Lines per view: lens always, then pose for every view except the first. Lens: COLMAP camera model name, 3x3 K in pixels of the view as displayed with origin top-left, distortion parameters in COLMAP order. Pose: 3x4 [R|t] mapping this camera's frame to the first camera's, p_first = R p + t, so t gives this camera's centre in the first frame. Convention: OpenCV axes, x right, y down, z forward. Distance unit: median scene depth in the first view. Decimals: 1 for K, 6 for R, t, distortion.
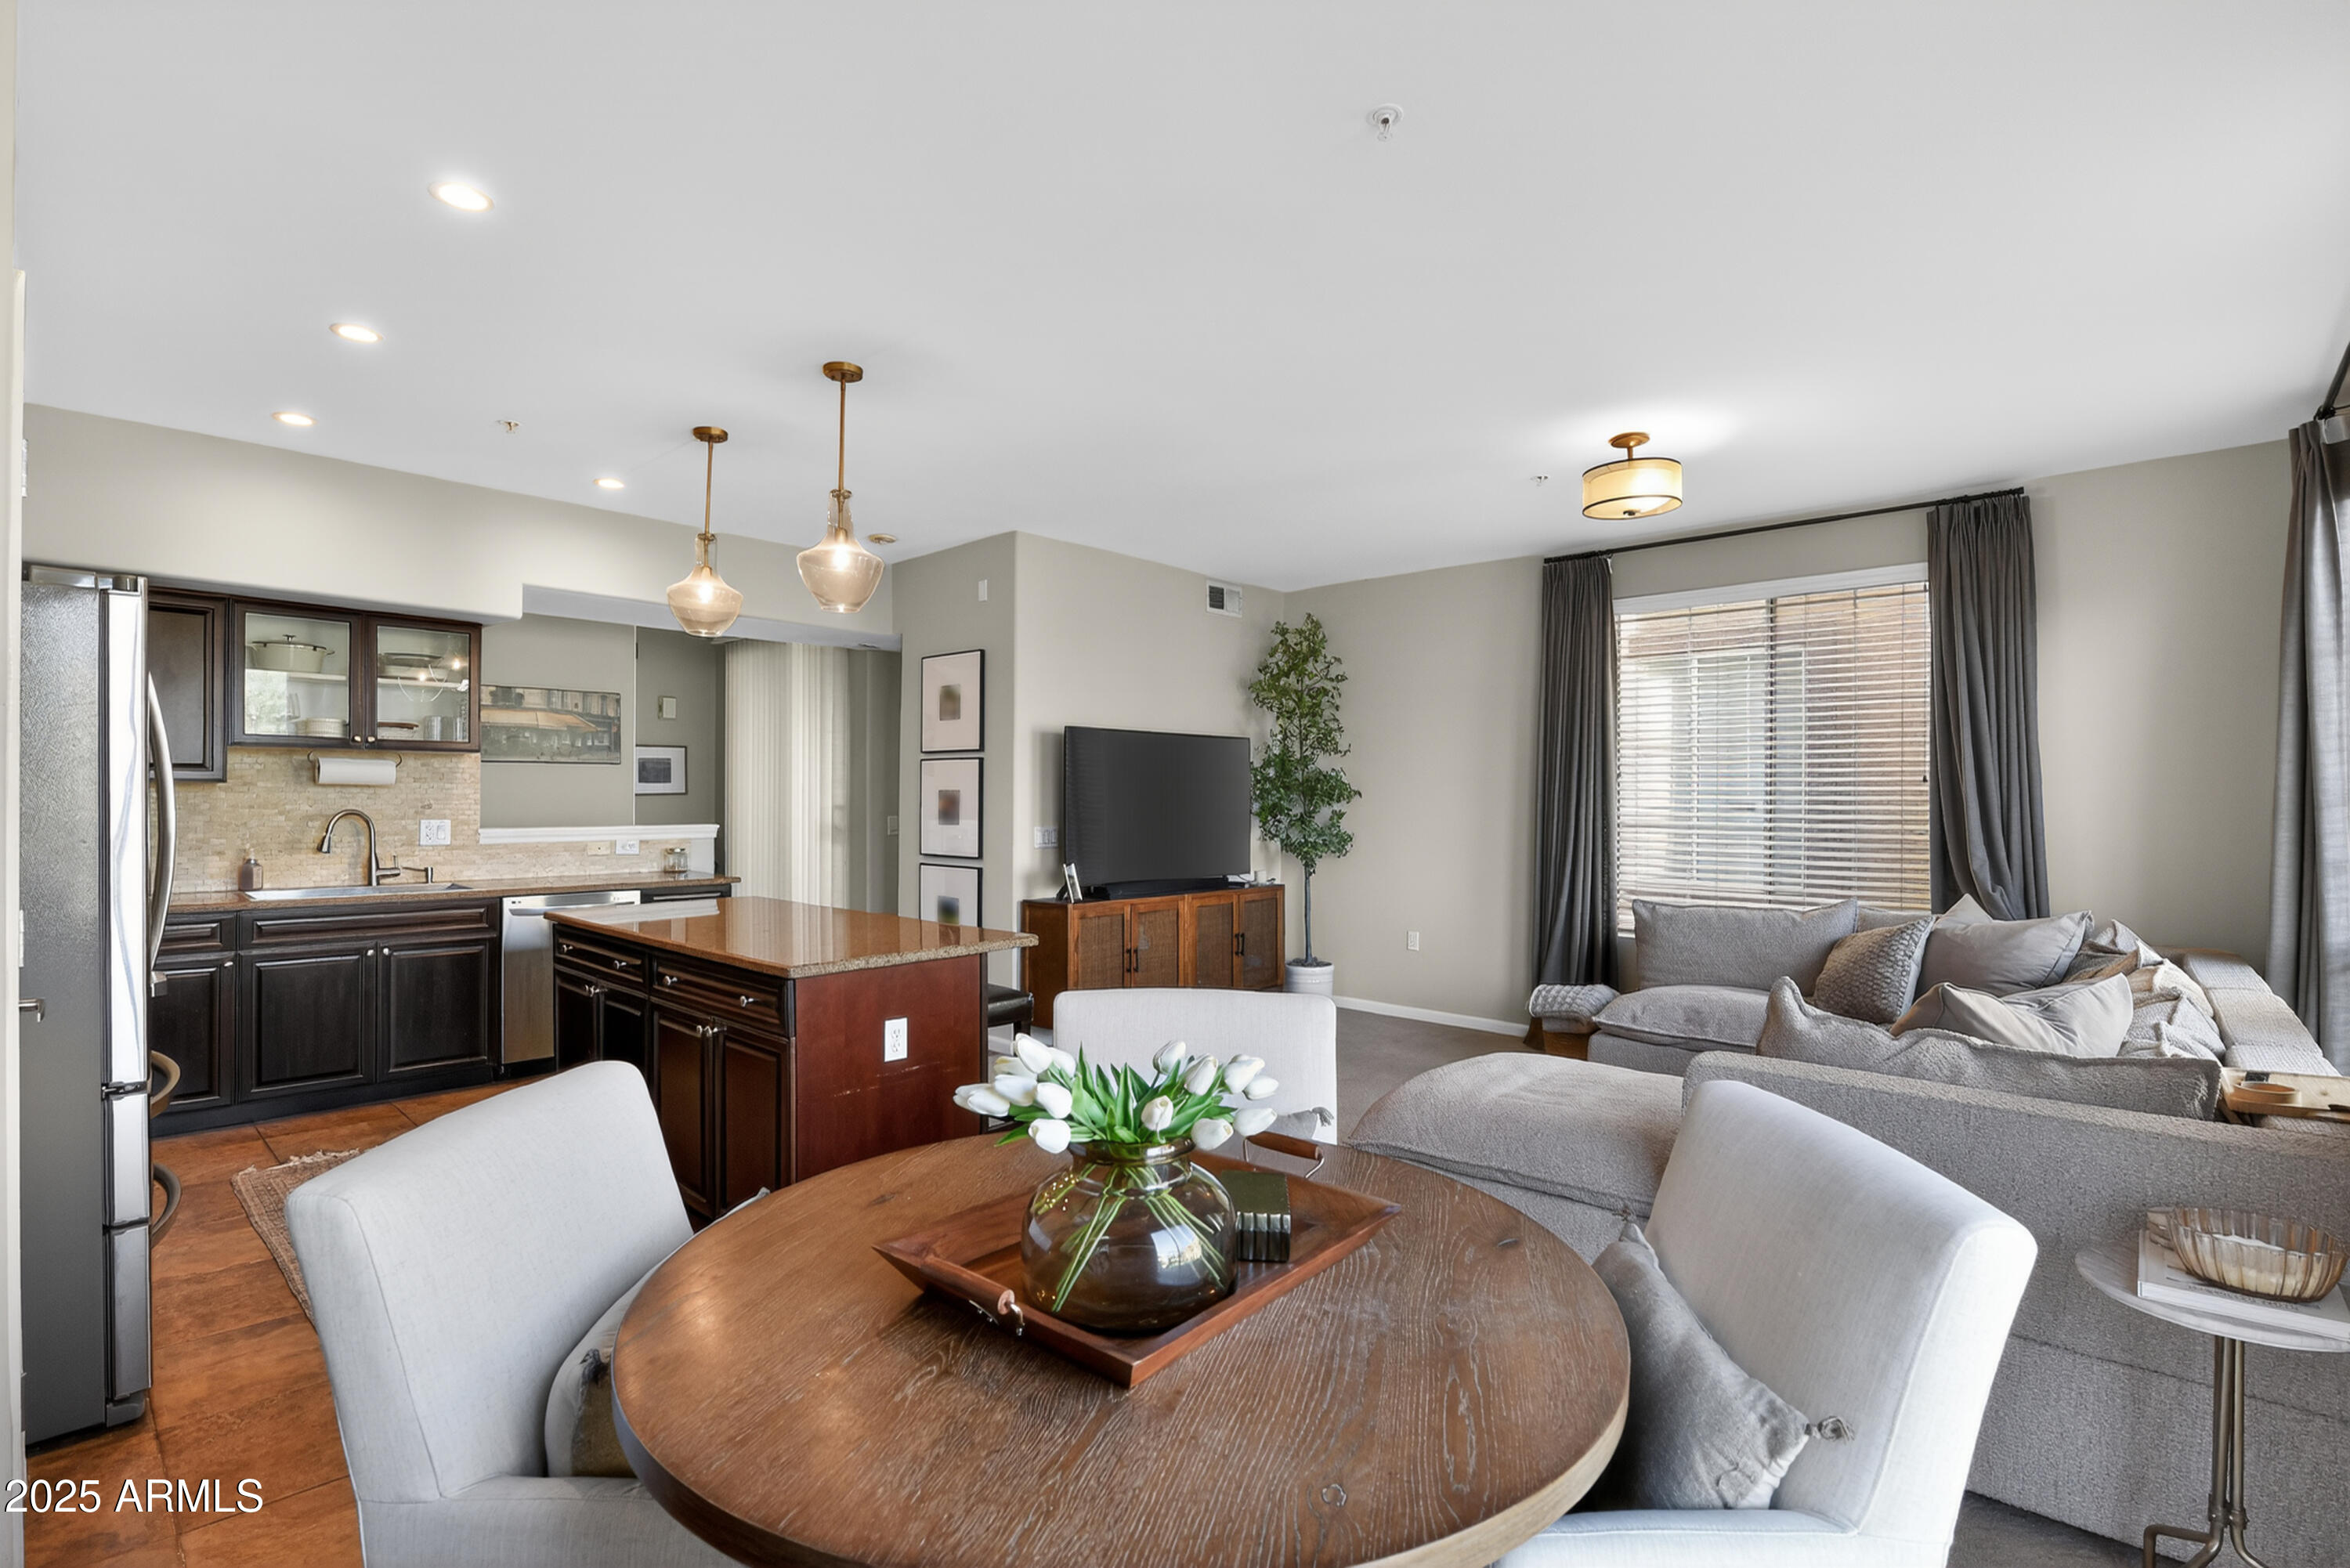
lens RADIAL K [[1071.5, 0, 1180.2], [0, 1071.5, 804.2], [0, 0, 1]] dist [-0.017919, -0.000324]
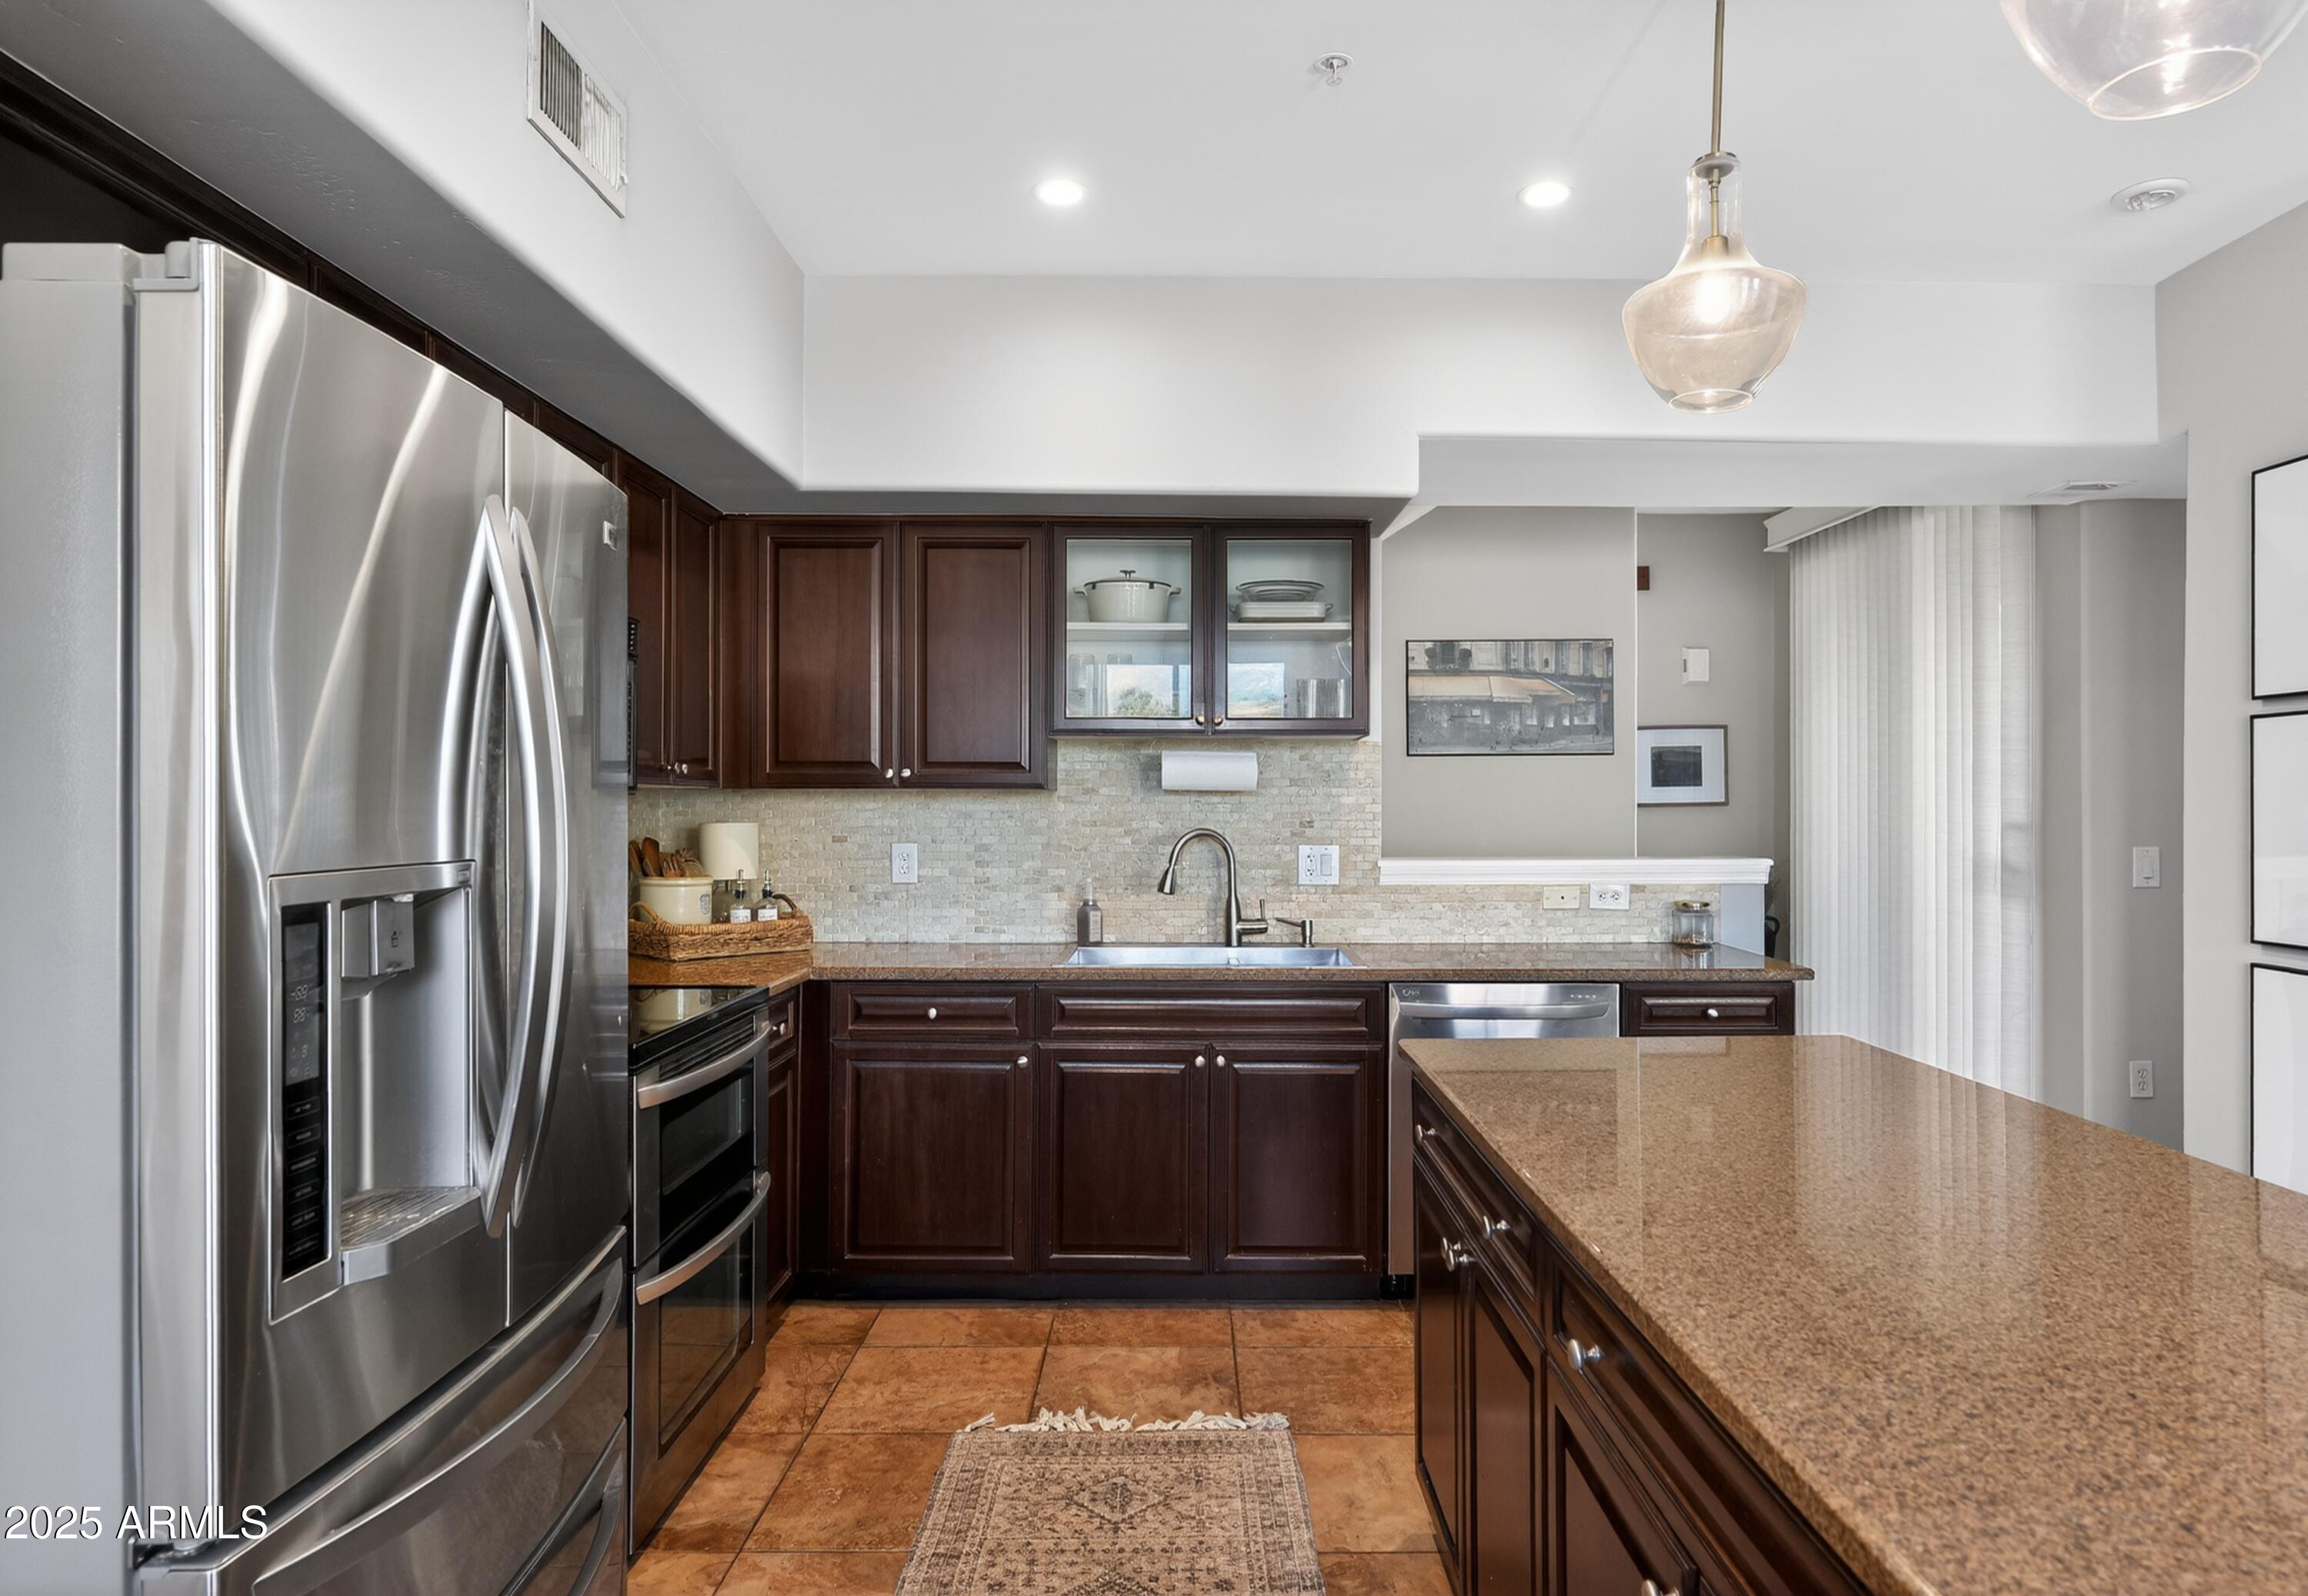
lens RADIAL K [[1364.8, 0, 1194.2], [0, 1364.8, 780.9], [0, 0, 1]] dist [0.000819, -0.001360]
pose [[0.680279, -0.019224, -0.732701, -0.155707], [-0.001326, 0.999622, -0.027457, -0.001101], [0.732952, 0.019650, 0.679997, 0.392649]]
